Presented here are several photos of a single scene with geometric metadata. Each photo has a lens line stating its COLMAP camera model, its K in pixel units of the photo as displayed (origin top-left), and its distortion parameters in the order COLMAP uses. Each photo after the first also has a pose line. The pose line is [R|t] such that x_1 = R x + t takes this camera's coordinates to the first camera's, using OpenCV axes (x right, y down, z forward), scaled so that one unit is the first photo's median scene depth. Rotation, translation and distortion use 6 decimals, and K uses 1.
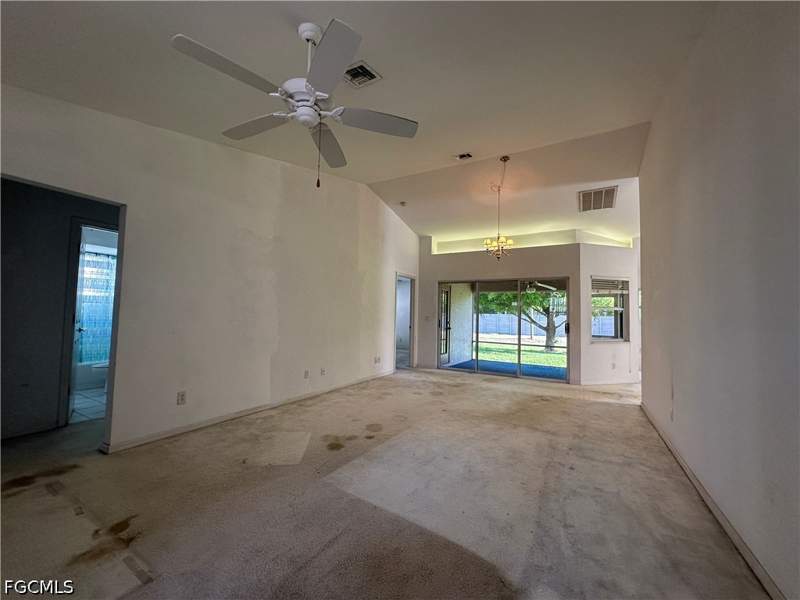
lens RADIAL K [[323.5, 0, 400.9], [0, 323.5, 300.4], [0, 0, 1]] dist [-0.000352, 0.000068]
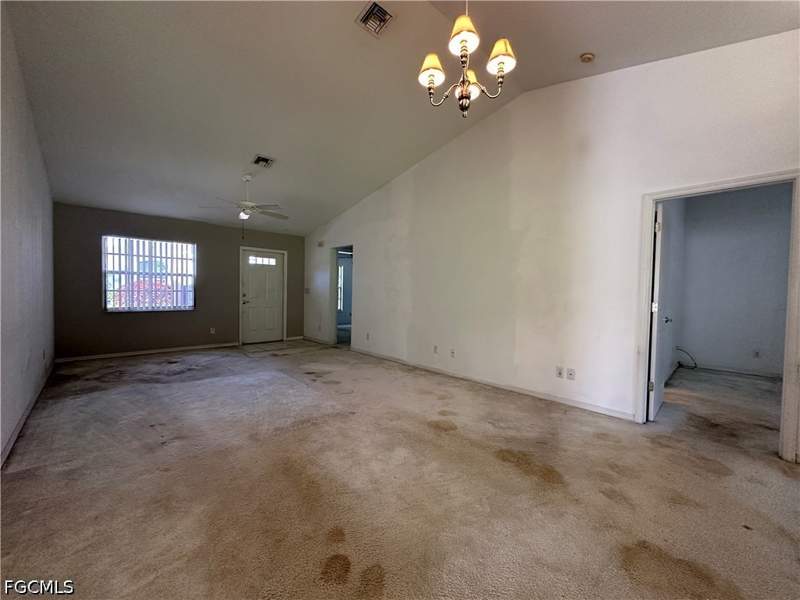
lens RADIAL K [[323.5, 0, 399.9], [0, 323.5, 298.2], [0, 0, 1]] dist [-0.000352, 0.000068]
pose [[-0.306060, -0.007698, -0.951981, 0.996763], [0.024690, 0.999567, -0.016021, 0.101290], [0.951692, -0.028407, -0.305738, 1.619412]]
